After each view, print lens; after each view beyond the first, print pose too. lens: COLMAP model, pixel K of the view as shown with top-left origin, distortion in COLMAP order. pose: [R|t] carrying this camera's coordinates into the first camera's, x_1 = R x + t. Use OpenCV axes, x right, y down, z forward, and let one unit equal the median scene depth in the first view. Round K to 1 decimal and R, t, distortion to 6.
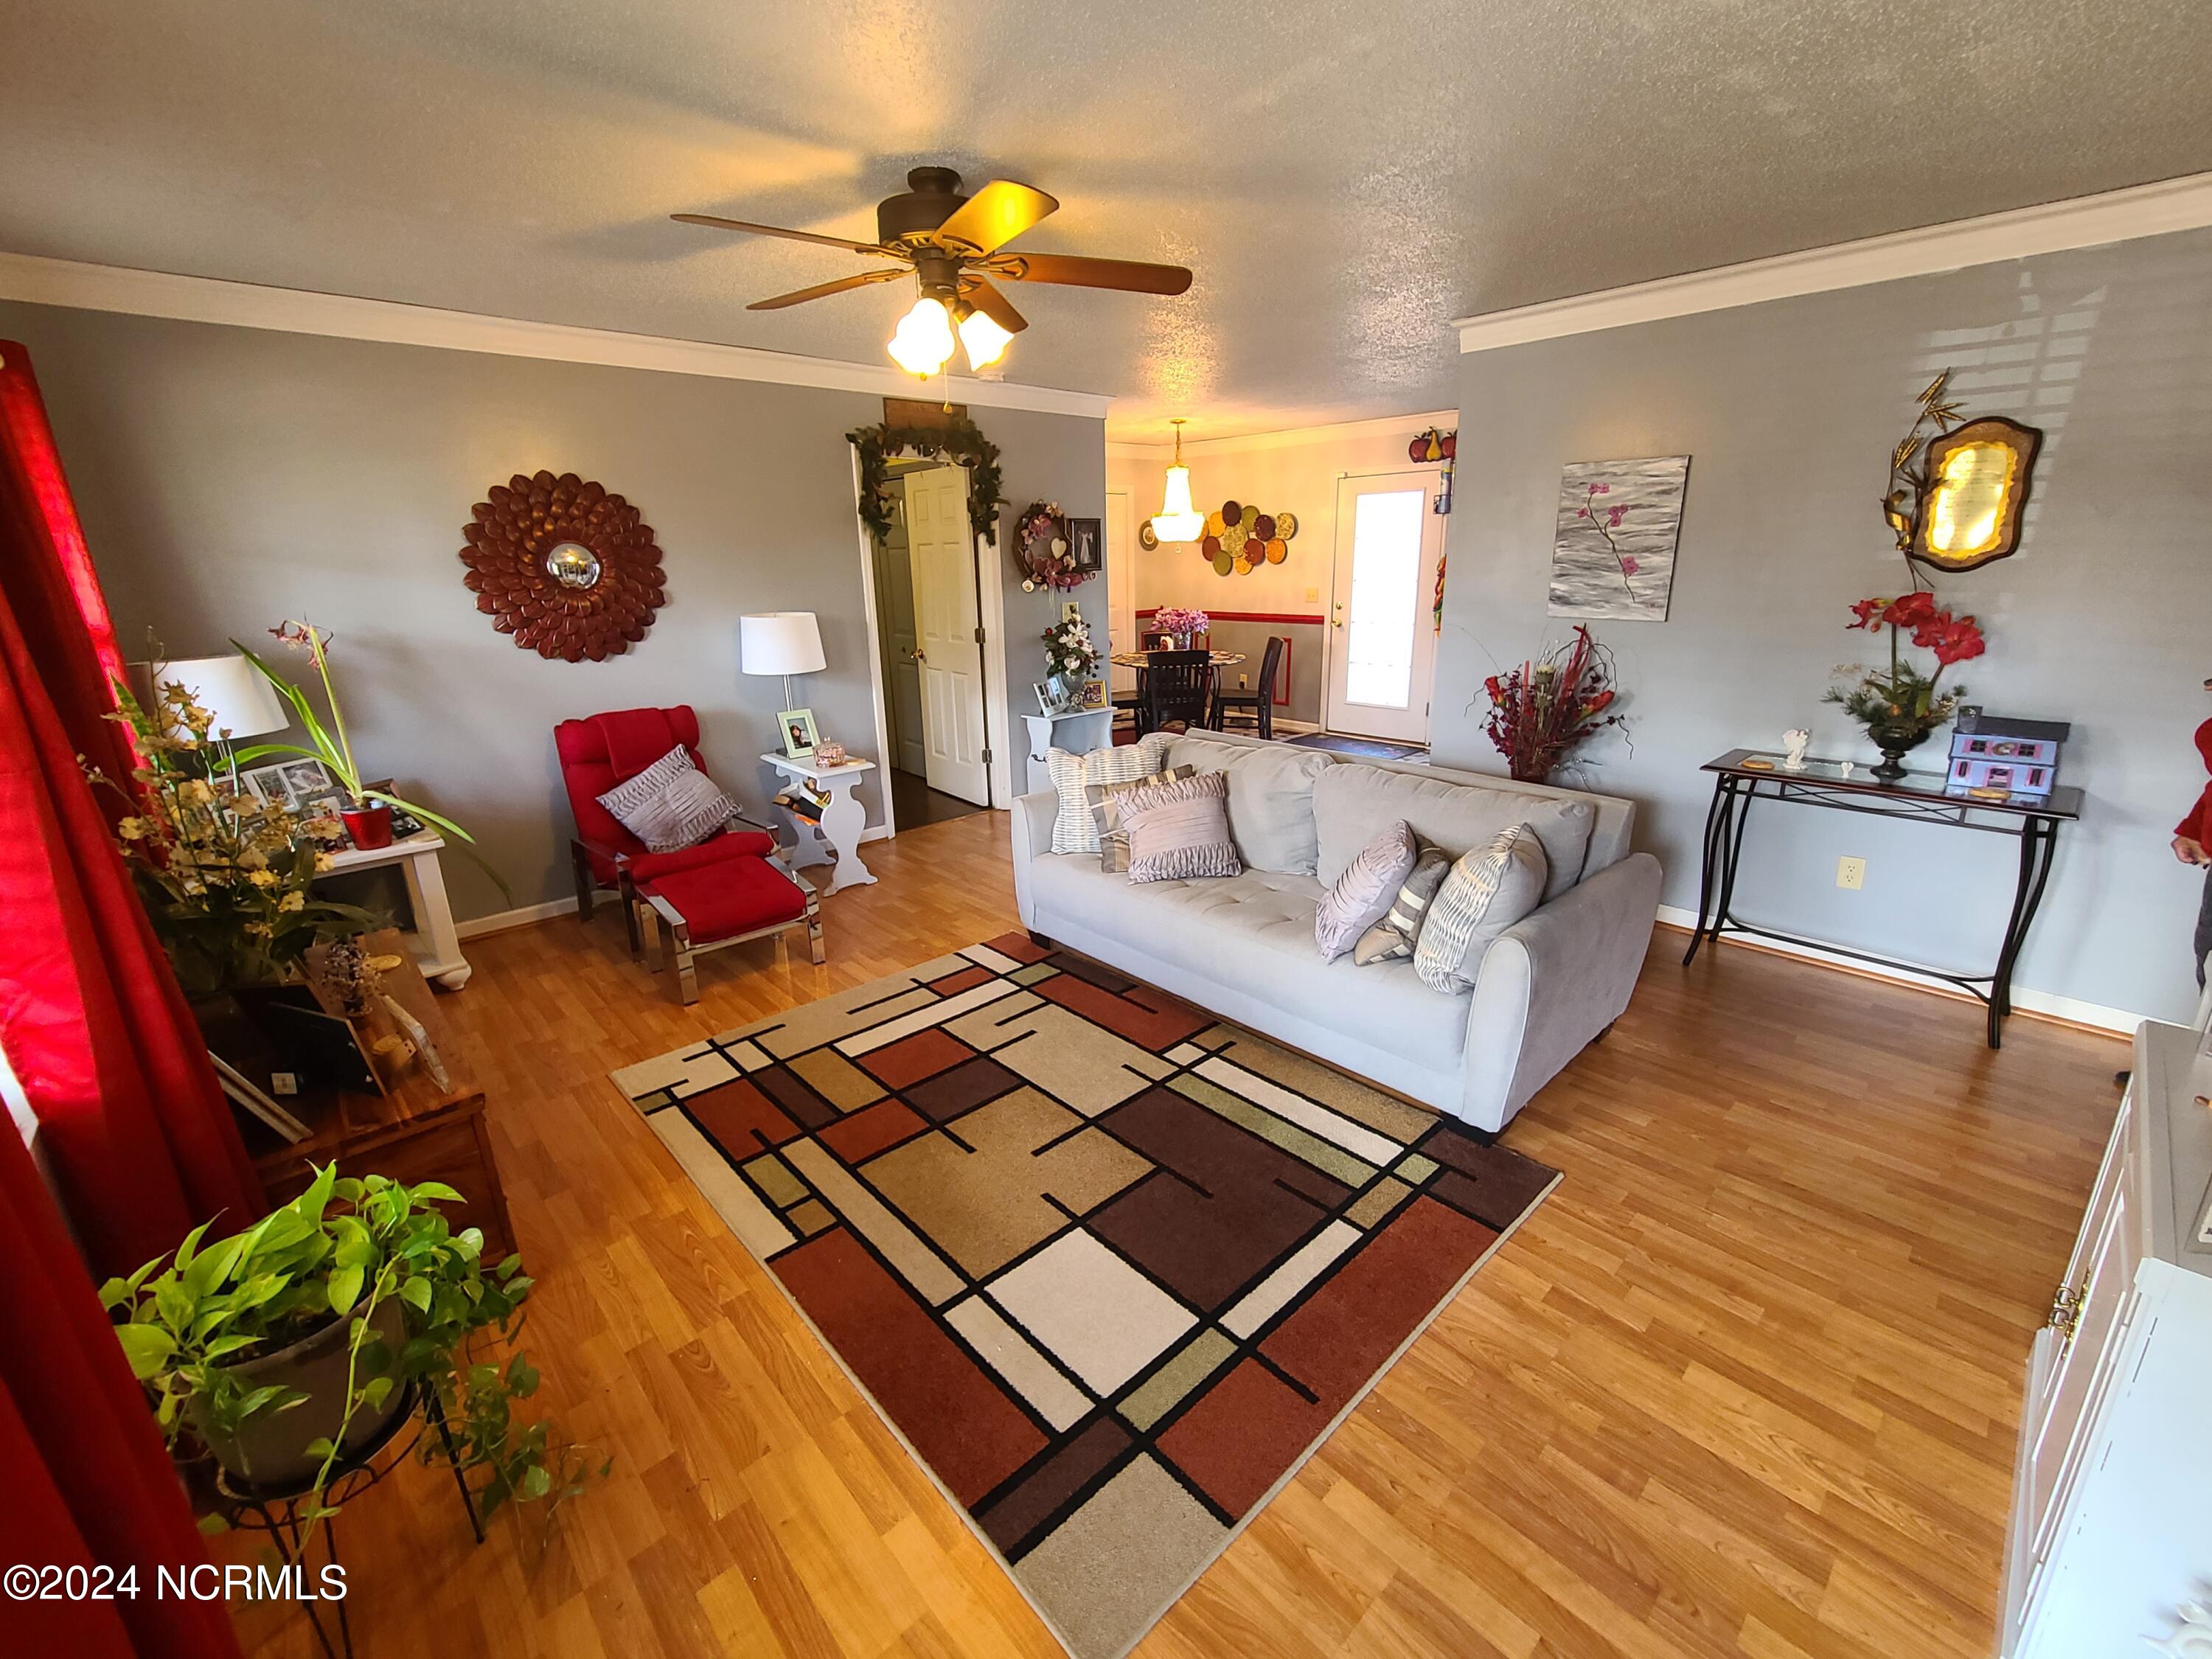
lens RADIAL K [[914.9, 0, 1111.7], [0, 914.9, 827.1], [0, 0, 1]] dist [0.000131, 0.000059]
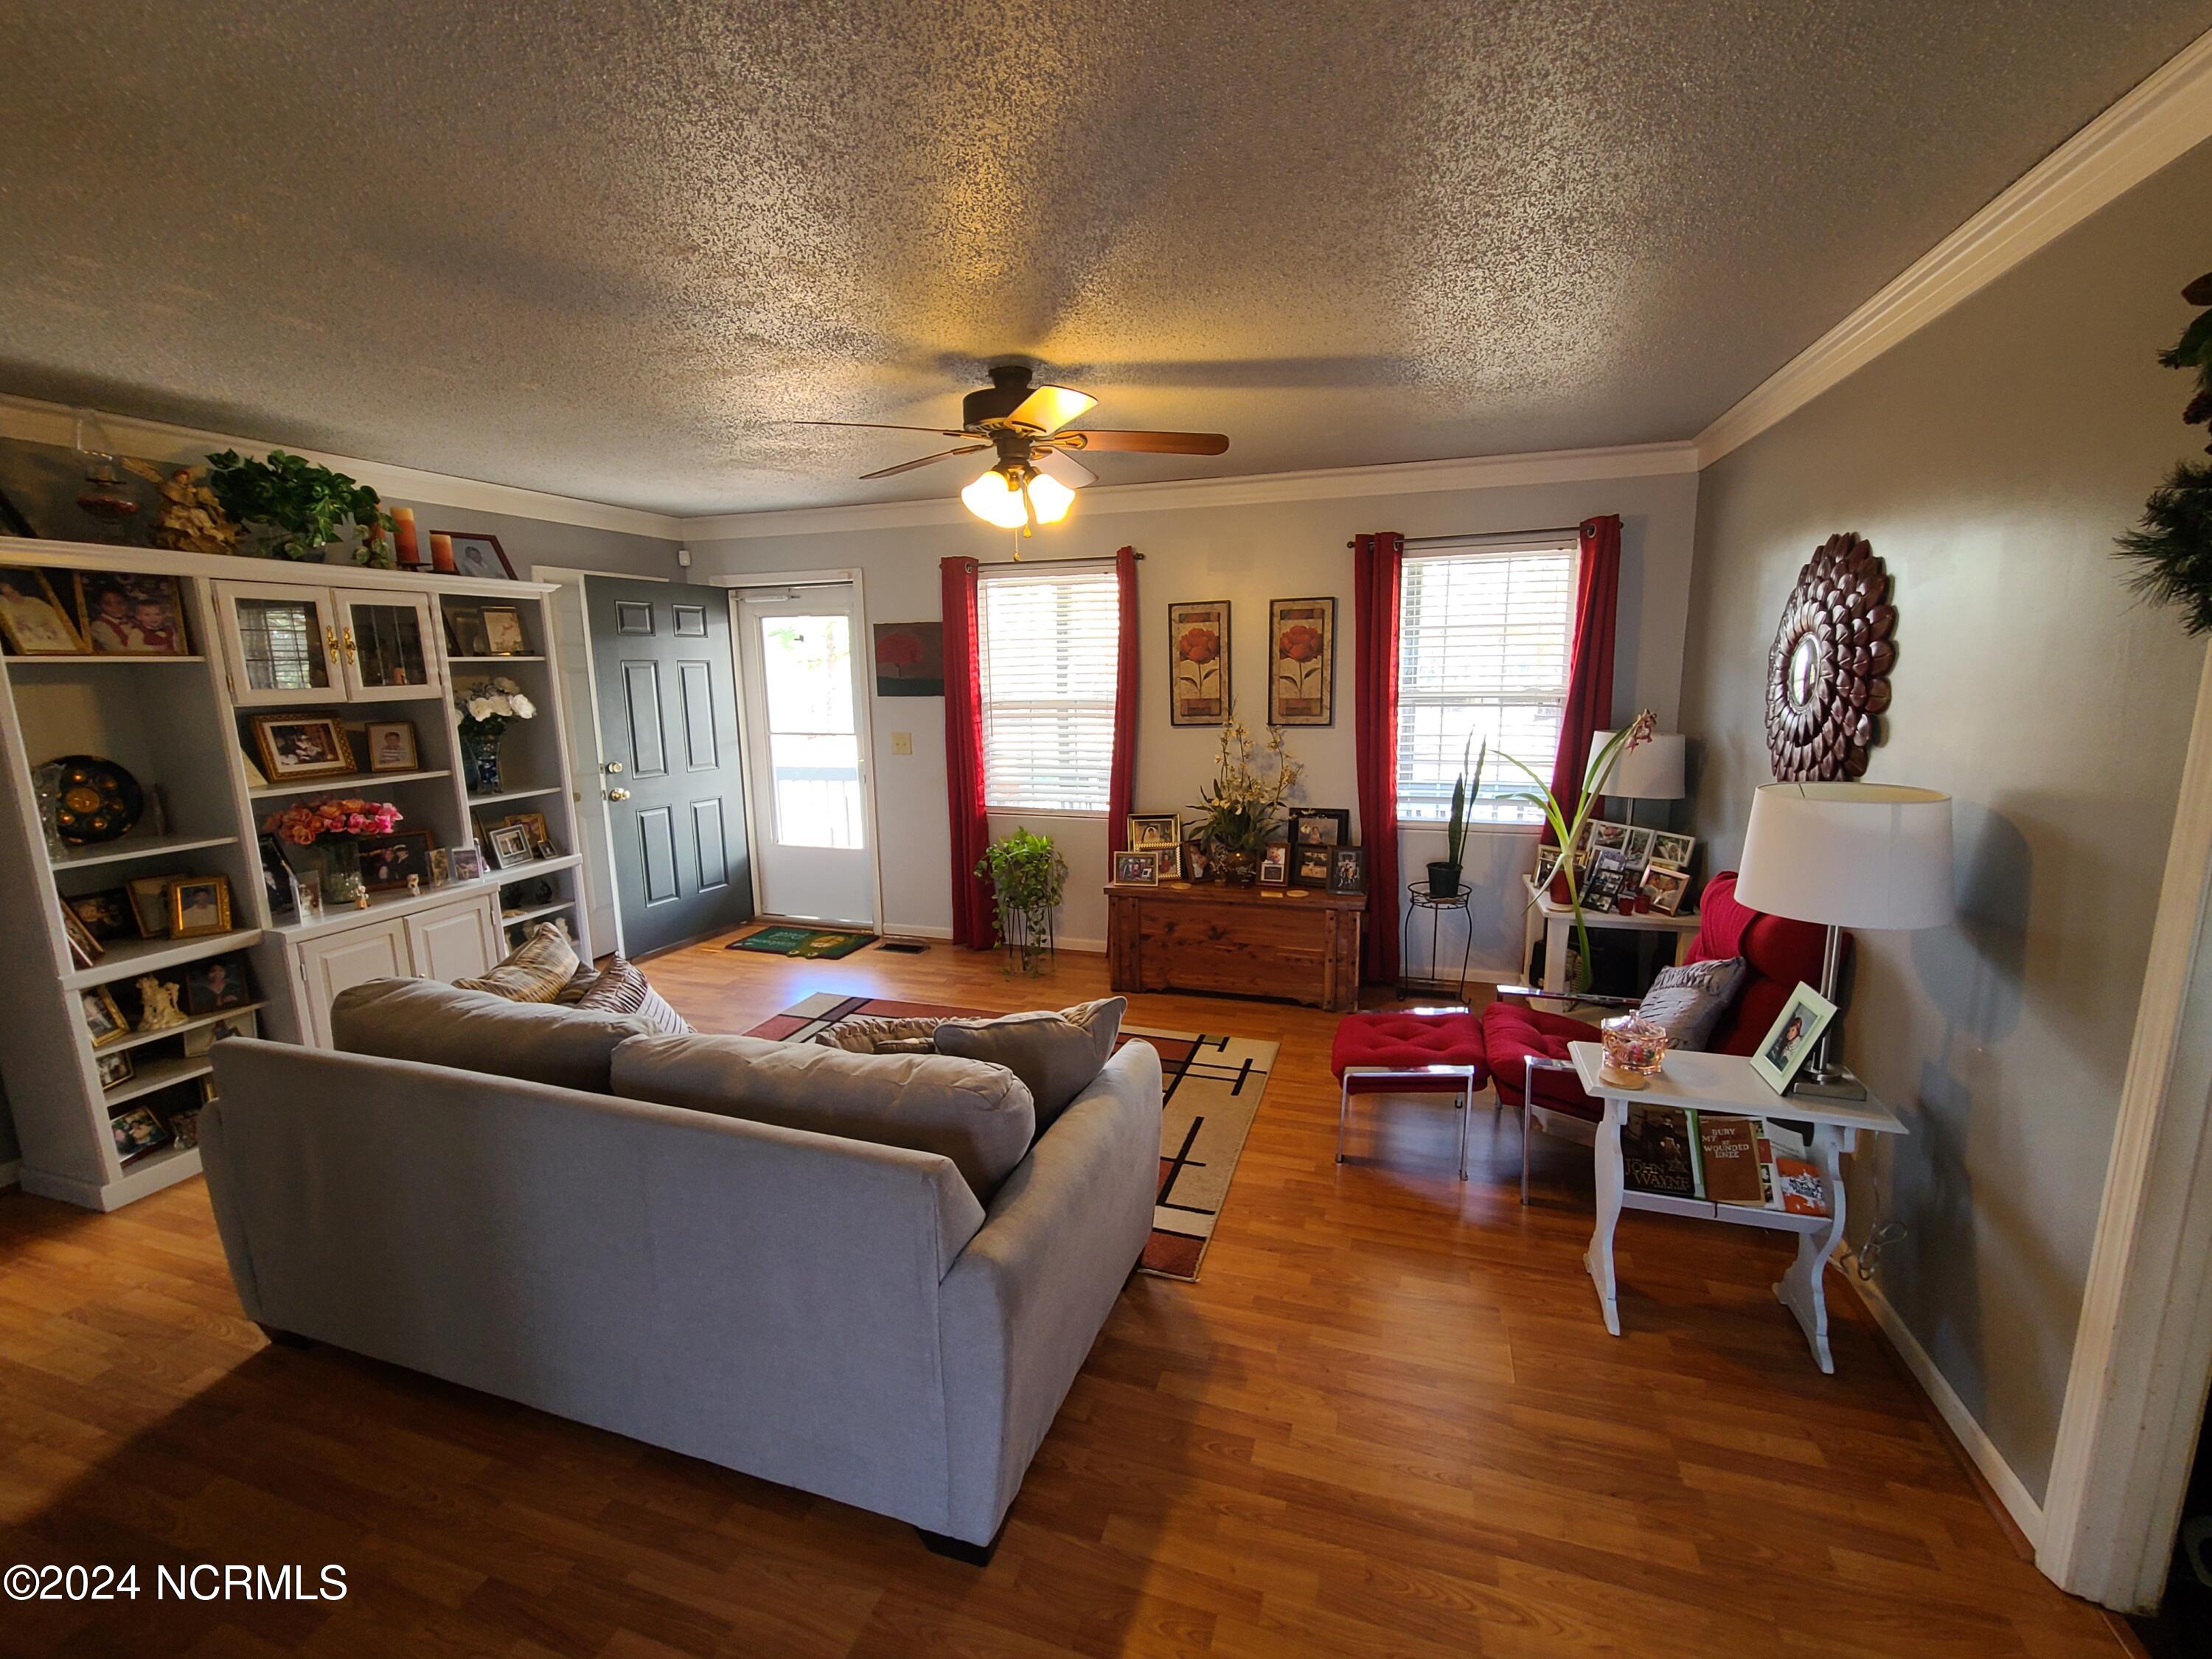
lens RADIAL K [[914.9, 0, 1109.6], [0, 914.9, 826.2], [0, 0, 1]] dist [0.000131, 0.000059]
pose [[-0.873990, 0.121589, -0.470487, 0.280759], [-0.104174, 0.898802, 0.425797, -0.604383], [0.474646, 0.421155, -0.772877, 1.932056]]
